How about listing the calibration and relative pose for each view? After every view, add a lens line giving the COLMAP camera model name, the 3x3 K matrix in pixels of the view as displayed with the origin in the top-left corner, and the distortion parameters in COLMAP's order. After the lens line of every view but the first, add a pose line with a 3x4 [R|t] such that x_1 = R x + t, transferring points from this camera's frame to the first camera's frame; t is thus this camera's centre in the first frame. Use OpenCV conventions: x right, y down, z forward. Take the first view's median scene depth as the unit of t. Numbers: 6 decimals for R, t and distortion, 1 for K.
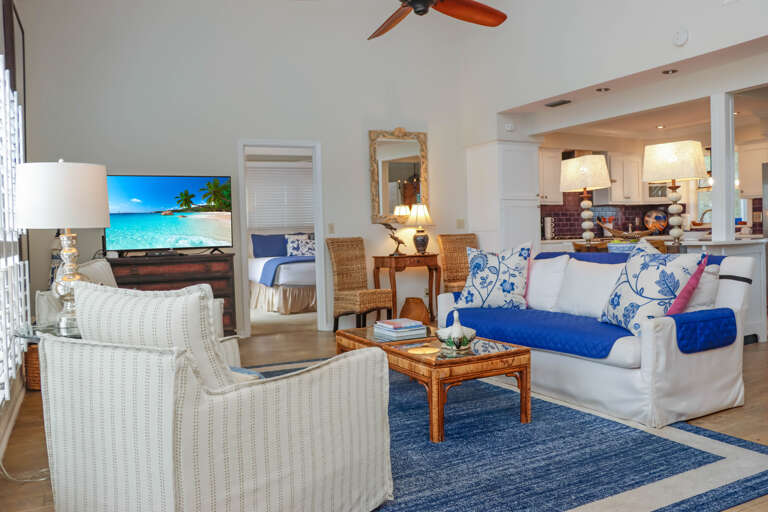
lens RADIAL K [[648.3, 0, 405.2], [0, 648.3, 253.9], [0, 0, 1]] dist [-0.154105, 0.162014]
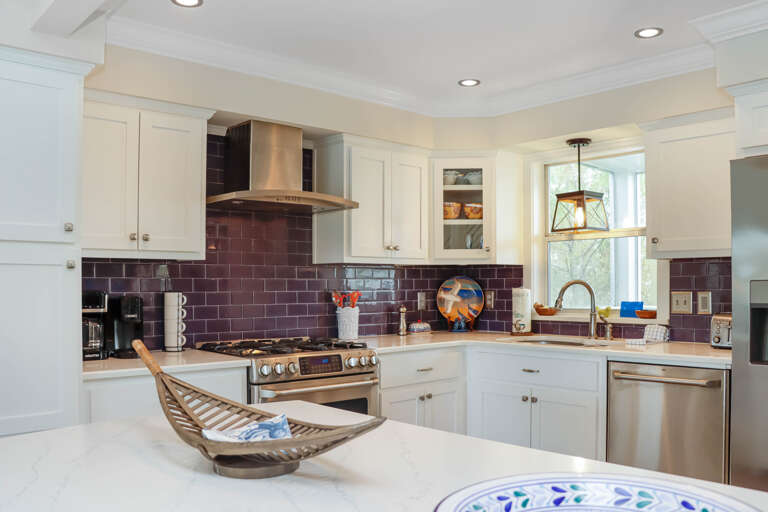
lens RADIAL K [[665.6, 0, 392.6], [0, 665.6, 289.5], [0, 0, 1]] dist [-0.154558, 0.010354]
pose [[0.972035, 0.023069, 0.233702, 0.332082], [-0.016261, 0.999387, -0.031016, -0.062949], [-0.234274, 0.026349, 0.971813, 0.769018]]
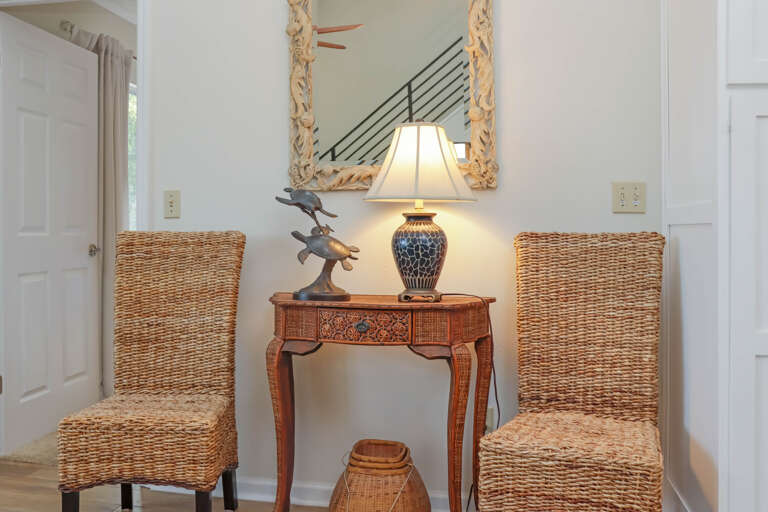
lens RADIAL K [[648.3, 0, 405.2], [0, 648.3, 253.9], [0, 0, 1]] dist [-0.154105, 0.162014]
pose [[0.803216, 0.053498, -0.593281, 0.208060], [-0.046249, 0.998553, 0.027428, -0.029967], [0.593890, 0.005408, 0.804528, 0.863586]]
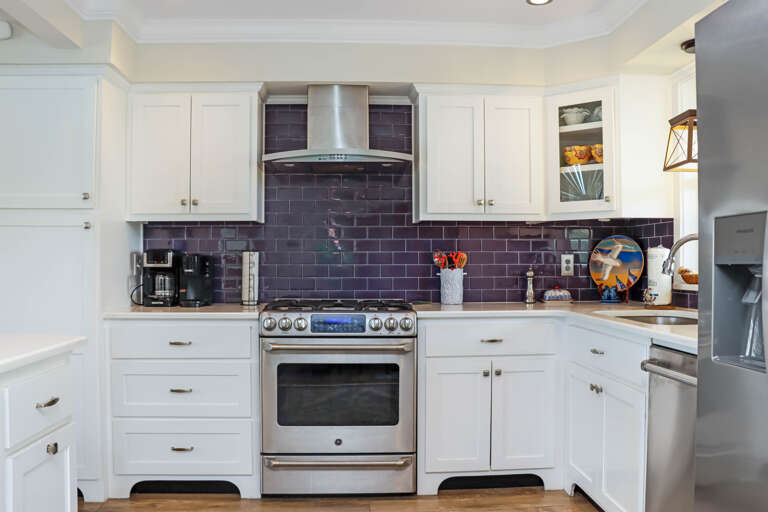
lens RADIAL K [[674.6, 0, 385.3], [0, 674.6, 264.8], [0, 0, 1]] dist [-0.172383, 0.137382]
pose [[0.903120, 0.028681, -0.428429, 0.630921], [-0.037610, 0.999216, -0.012389, -0.059563], [0.427738, 0.027302, 0.903490, 0.831991]]
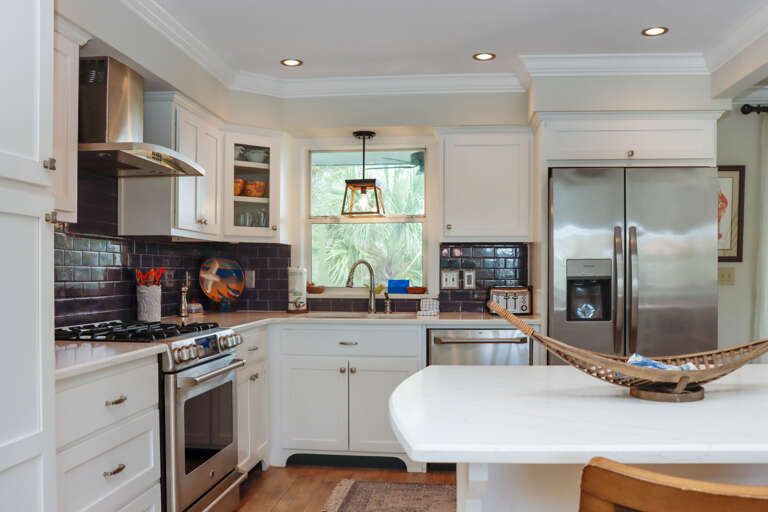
lens RADIAL K [[660.2, 0, 387.2], [0, 660.2, 274.8], [0, 0, 1]] dist [-0.165925, 0.139474]
pose [[0.571217, 0.028936, 0.820289, 0.112049], [0.007922, 0.999138, -0.040761, -0.050882], [-0.820761, 0.029782, 0.570495, 0.912707]]
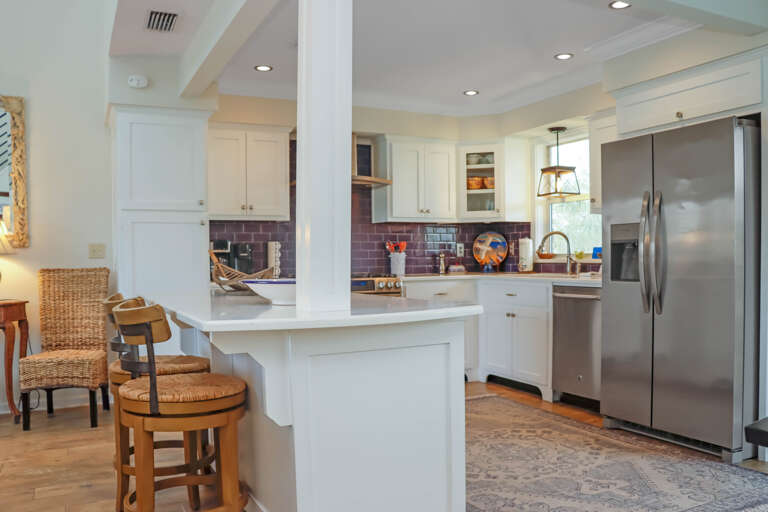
lens RADIAL K [[660.2, 0, 387.2], [0, 660.2, 274.8], [0, 0, 1]] dist [-0.165925, 0.139474]
pose [[0.999124, 0.018579, -0.037495, 0.455574], [-0.018670, 0.999824, -0.002082, -0.033749], [0.037450, 0.002780, 0.999295, 0.497808]]
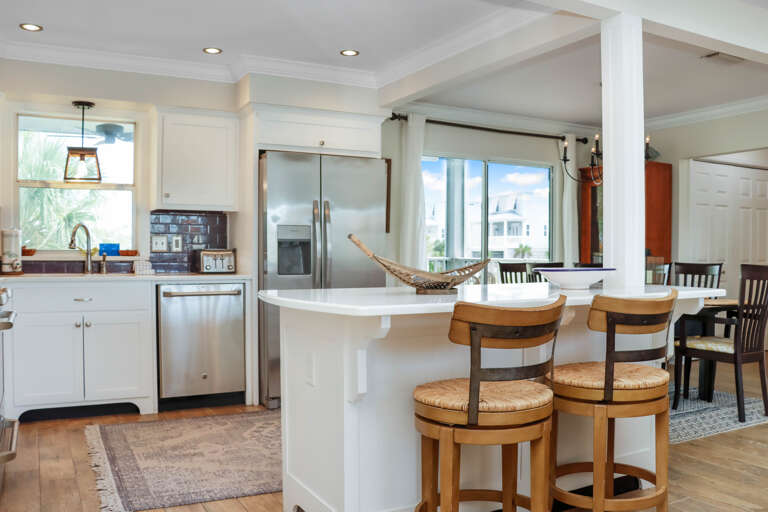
lens RADIAL K [[674.6, 0, 385.3], [0, 674.6, 264.8], [0, 0, 1]] dist [-0.172383, 0.137382]
pose [[0.004988, 0.016073, 0.999858, -0.046910], [0.025889, 0.999534, -0.016197, -0.030101], [-0.999652, 0.025966, 0.004570, 0.985154]]
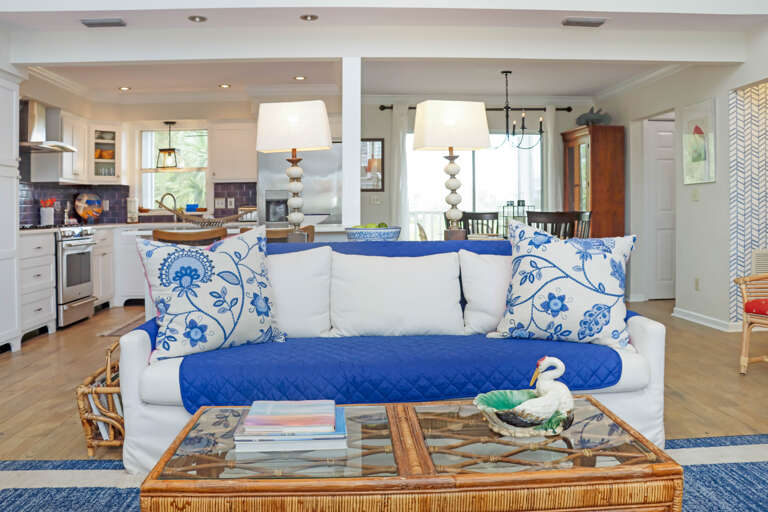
lens RADIAL K [[654.2, 0, 380.2], [0, 654.2, 213.6], [0, 0, 1]] dist [-0.138287, 0.080996]
pose [[0.439784, 0.018831, 0.897906, -0.228978], [0.028923, 0.998965, -0.035117, -0.005398], [-0.897638, 0.041414, 0.438784, 0.467358]]
